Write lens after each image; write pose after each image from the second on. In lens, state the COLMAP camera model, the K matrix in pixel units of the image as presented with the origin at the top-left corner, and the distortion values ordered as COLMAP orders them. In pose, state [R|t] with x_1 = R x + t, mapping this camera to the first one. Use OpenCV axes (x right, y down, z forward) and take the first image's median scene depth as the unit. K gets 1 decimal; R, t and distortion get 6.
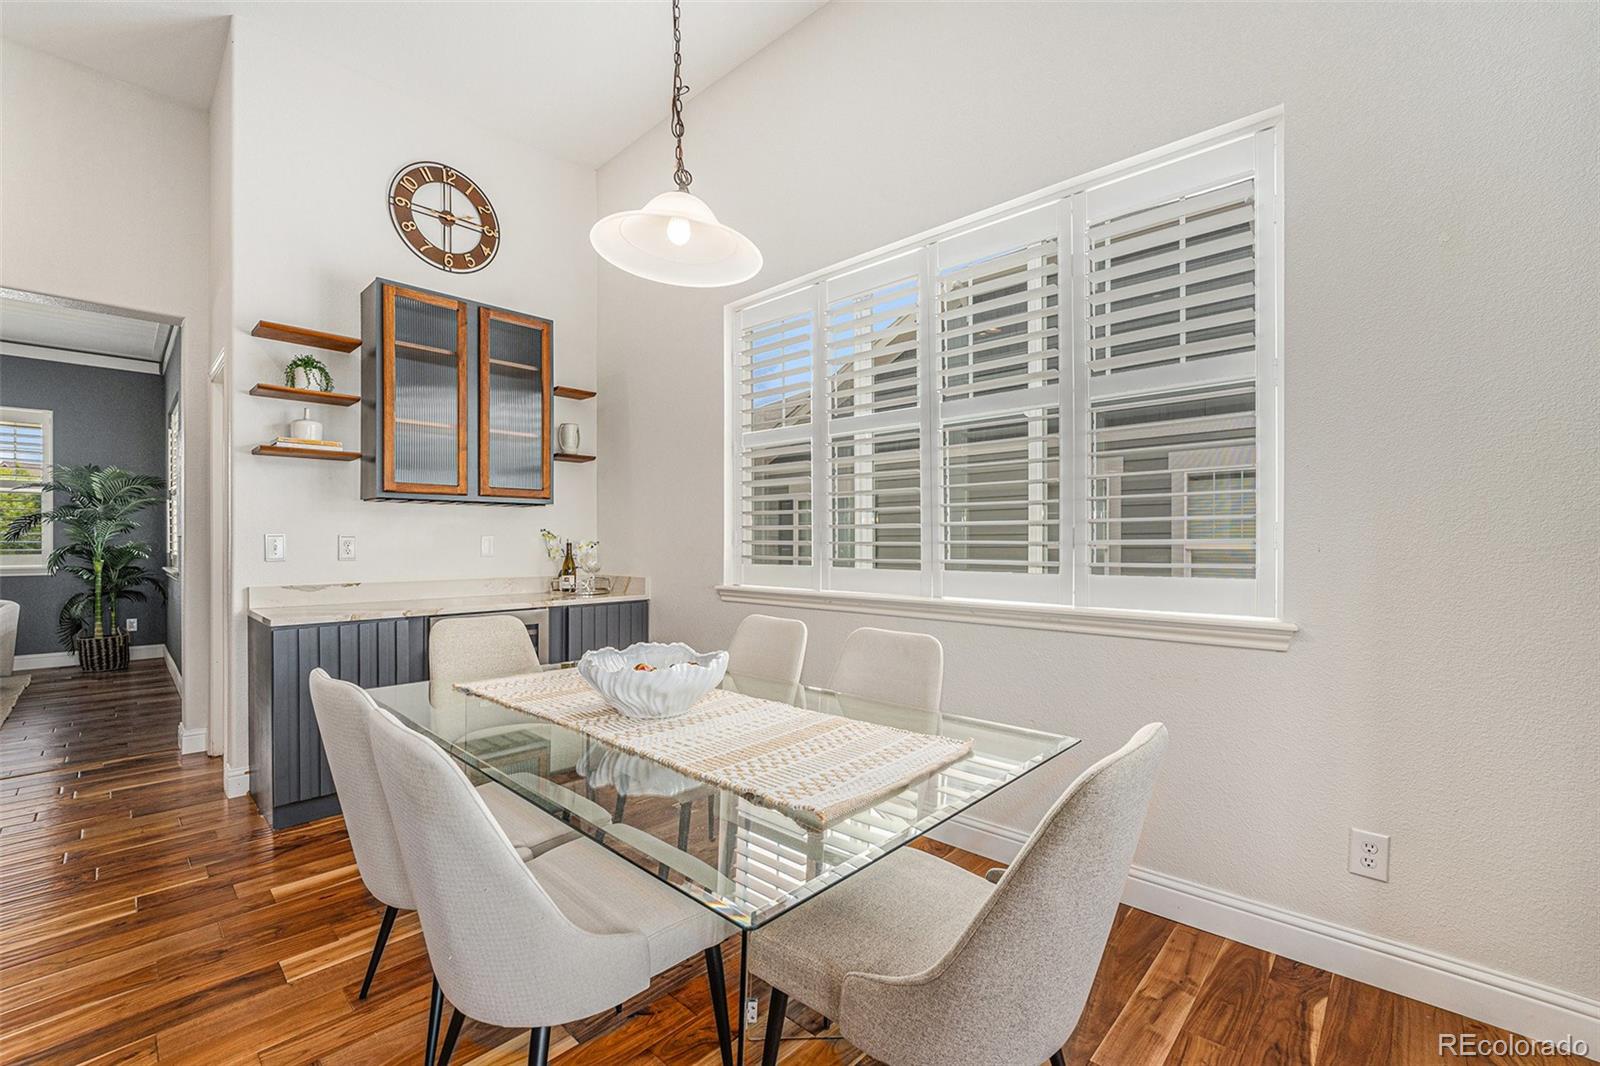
lens RADIAL K [[649.4, 0, 762.5], [0, 649.4, 550.3], [0, 0, 1]] dist [-0.013982, 0.000966]
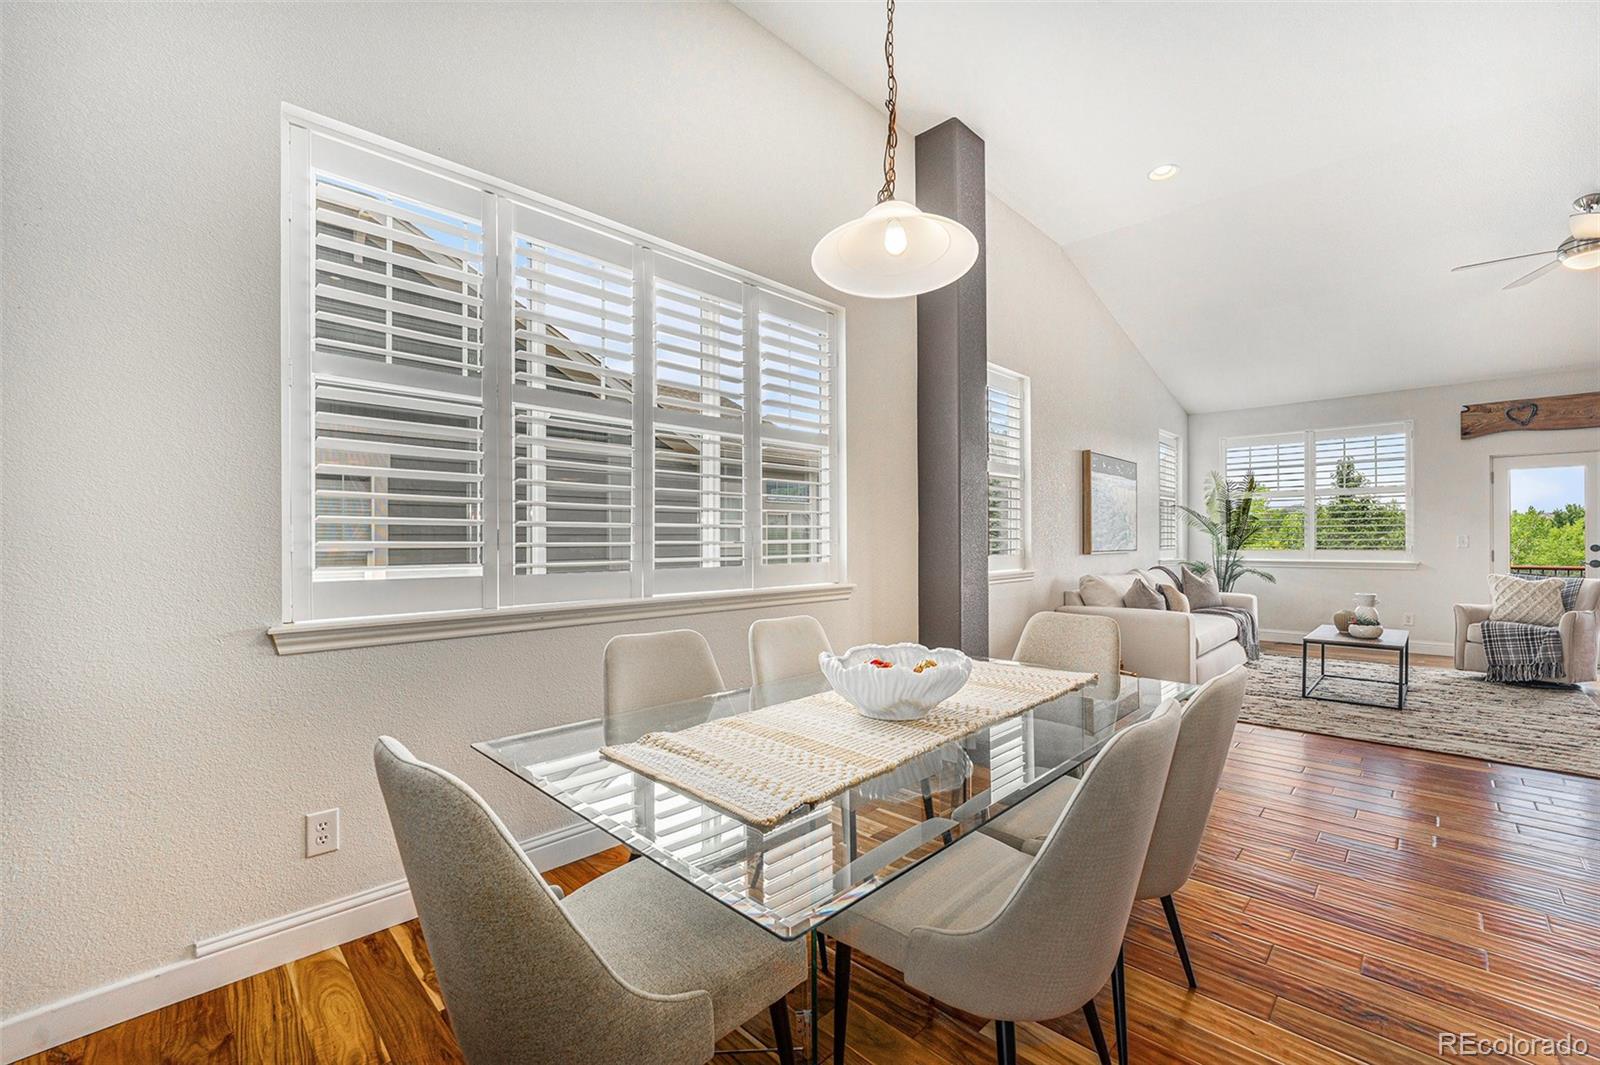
lens RADIAL K [[660.1, 0, 809.7], [0, 660.1, 541.3], [0, 0, 1]] dist [-0.005689, 0.000608]
pose [[0.005431, -0.001231, 0.999984, -1.164181], [0.017971, 0.999838, 0.001134, -0.014788], [-0.999824, 0.017965, 0.005452, 1.116199]]
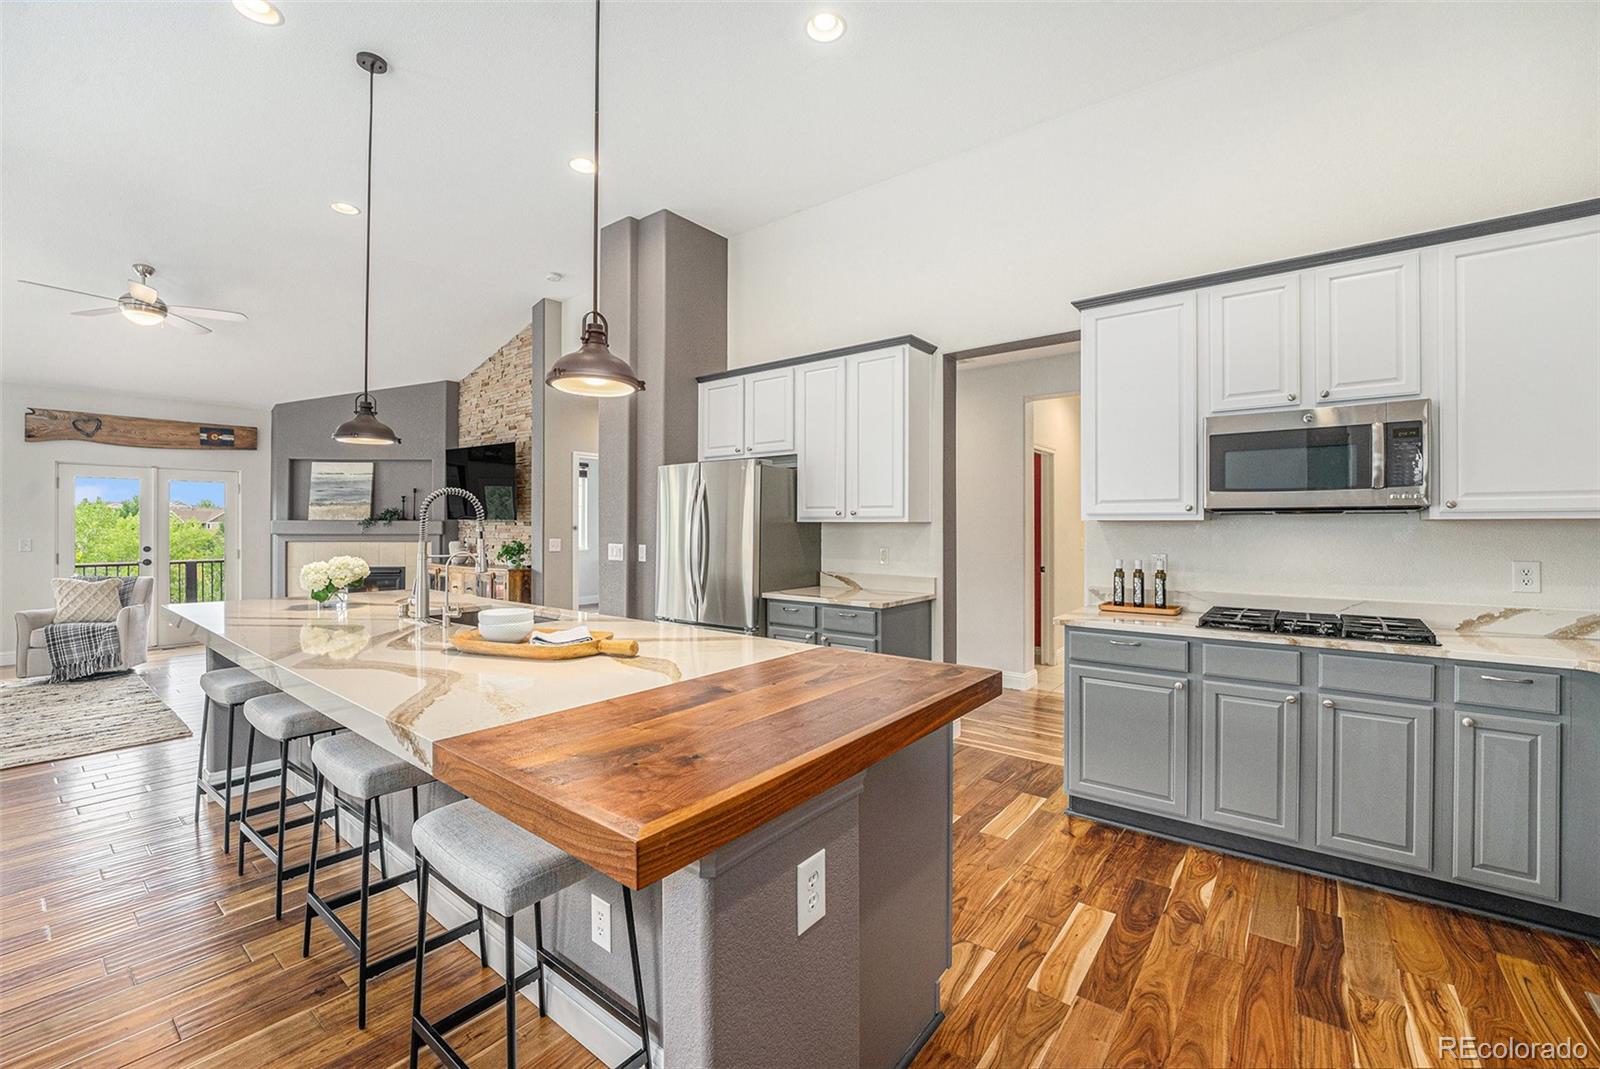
lens RADIAL K [[649.4, 0, 807.9], [0, 649.4, 527.3], [0, 0, 1]] dist [-0.013982, 0.000966]
pose [[-0.995699, -0.002806, -0.092603, -1.226606], [-0.004191, 0.999882, 0.014765, -0.038051], [0.092551, 0.015090, -0.995594, 1.175643]]
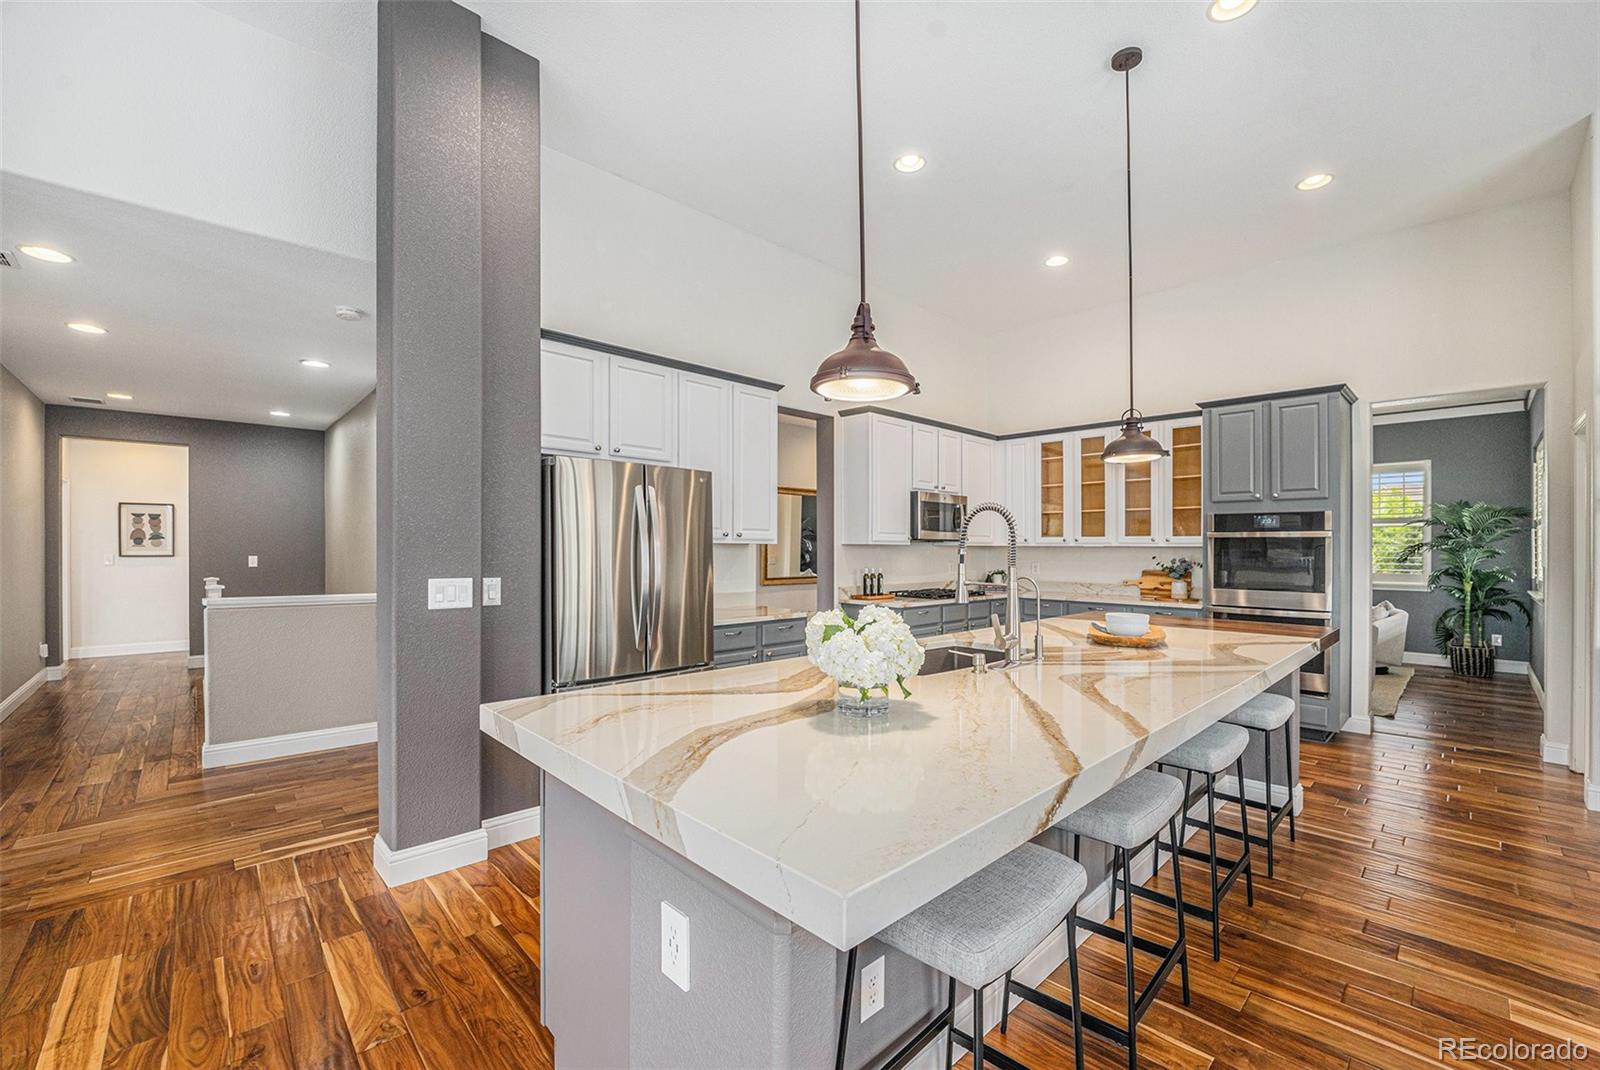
lens RADIAL K [[649.4, 0, 795.1], [0, 649.4, 535.4], [0, 0, 1]] dist [-0.013982, 0.000966]
pose [[-0.035277, -0.017151, -0.999230, 0.193149], [-0.021972, 0.999624, -0.016382, -0.023664], [0.999136, 0.021378, -0.035641, -0.204679]]
